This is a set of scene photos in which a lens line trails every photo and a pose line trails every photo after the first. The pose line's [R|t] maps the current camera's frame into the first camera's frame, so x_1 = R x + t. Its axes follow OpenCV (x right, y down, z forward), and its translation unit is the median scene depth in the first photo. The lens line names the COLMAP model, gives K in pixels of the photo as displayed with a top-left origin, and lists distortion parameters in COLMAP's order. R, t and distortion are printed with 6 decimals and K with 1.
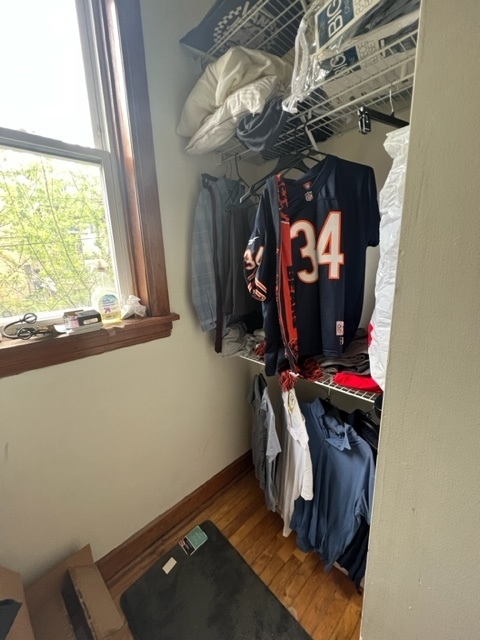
lens RADIAL K [[256.7, 0, 240.0], [0, 256.7, 319.2], [0, 0, 1]] dist [-0.002539, 0.000693]
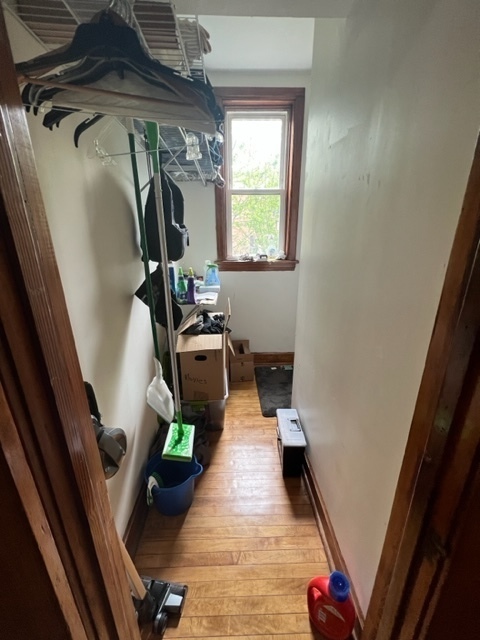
lens RADIAL K [[256.7, 0, 240.8], [0, 256.7, 320.2], [0, 0, 1]] dist [-0.002539, 0.000693]
pose [[0.746815, 0.228720, -0.624463, 0.914526], [-0.169937, 0.973456, 0.153311, 0.234581], [0.642953, -0.008375, 0.765860, -1.047418]]
